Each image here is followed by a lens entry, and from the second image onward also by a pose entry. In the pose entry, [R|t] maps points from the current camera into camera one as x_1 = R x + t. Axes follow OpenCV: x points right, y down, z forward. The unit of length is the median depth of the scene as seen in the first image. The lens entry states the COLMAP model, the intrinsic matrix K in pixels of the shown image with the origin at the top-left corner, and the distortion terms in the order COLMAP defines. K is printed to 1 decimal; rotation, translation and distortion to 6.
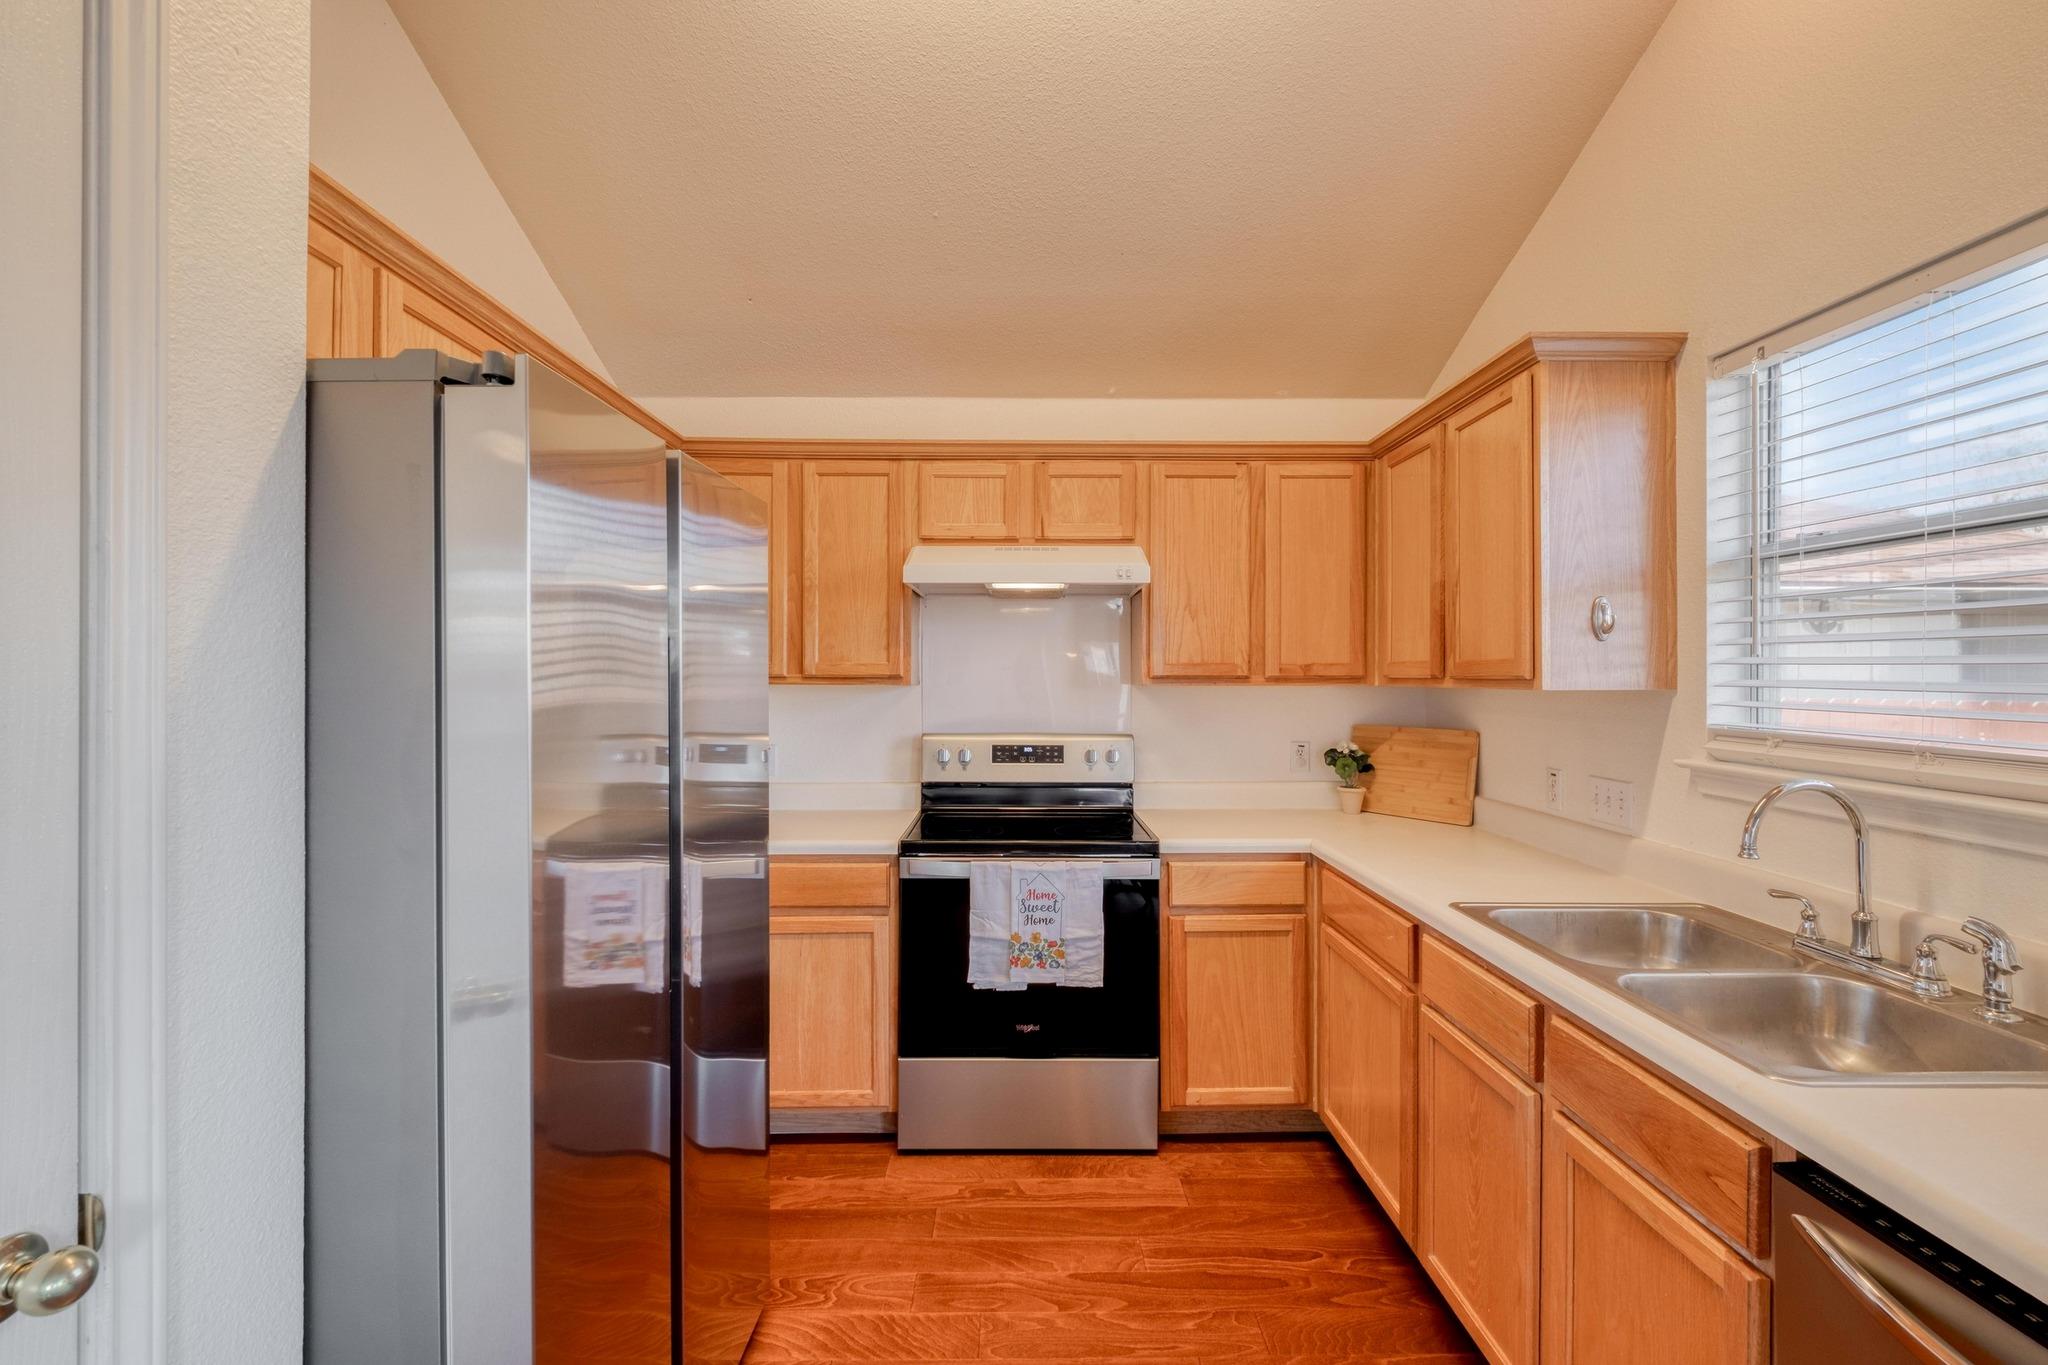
lens RADIAL K [[889.4, 0, 1027.6], [0, 889.4, 670.9], [0, 0, 1]] dist [0.002992, -0.001029]
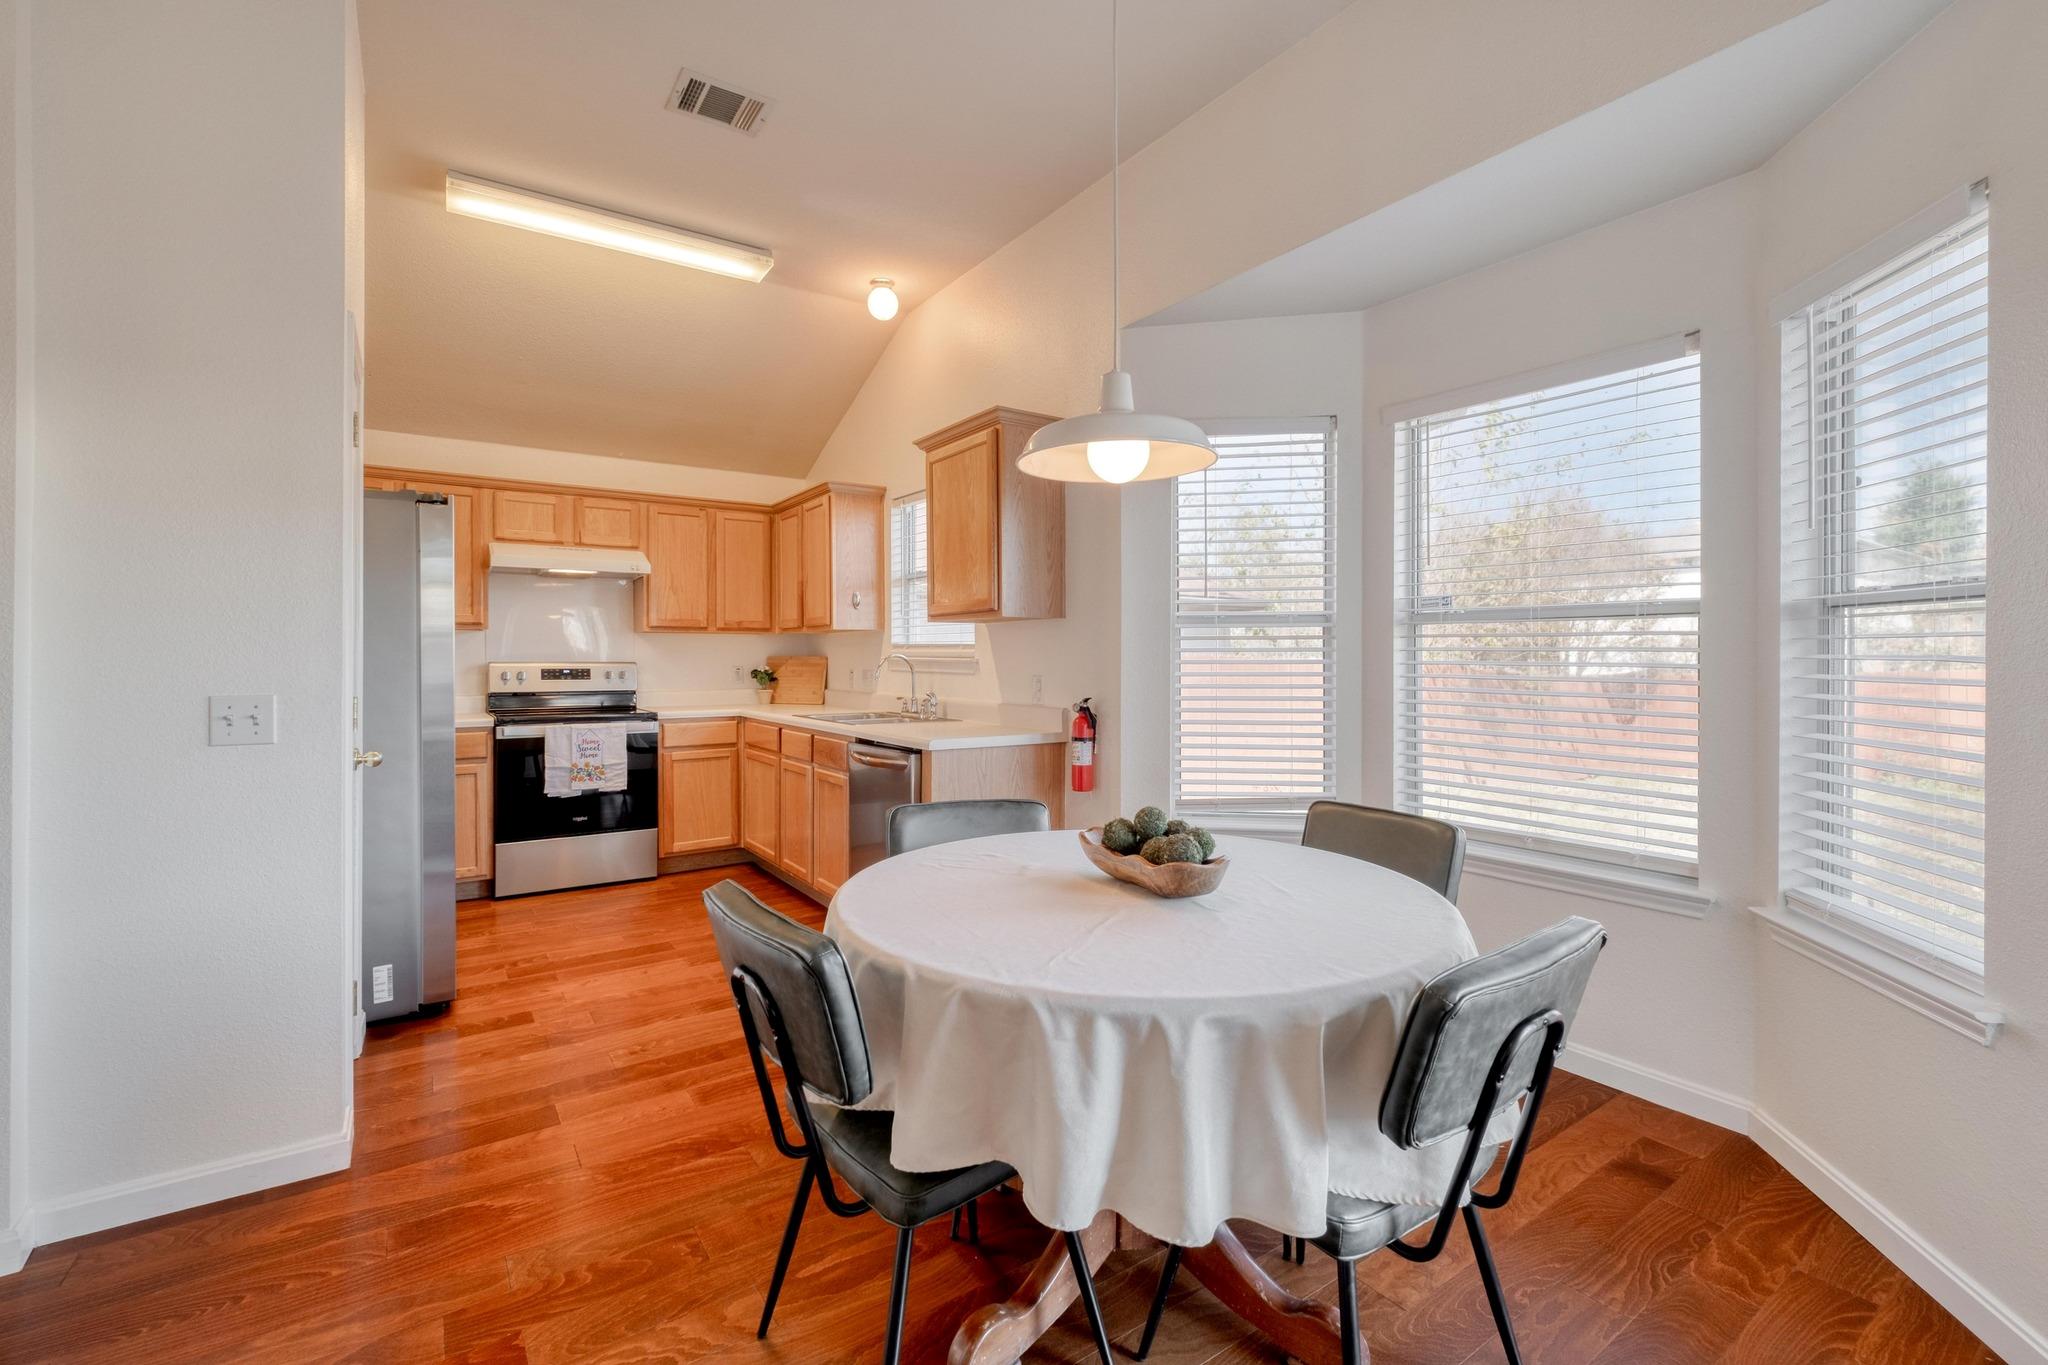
lens RADIAL K [[889.4, 0, 1035.4], [0, 889.4, 664.6], [0, 0, 1]] dist [0.002992, -0.001029]
pose [[0.828826, -0.005590, 0.559478, -0.237258], [-0.000448, 0.999943, 0.010654, 0.069712], [-0.559506, -0.009081, 0.828777, -0.984145]]
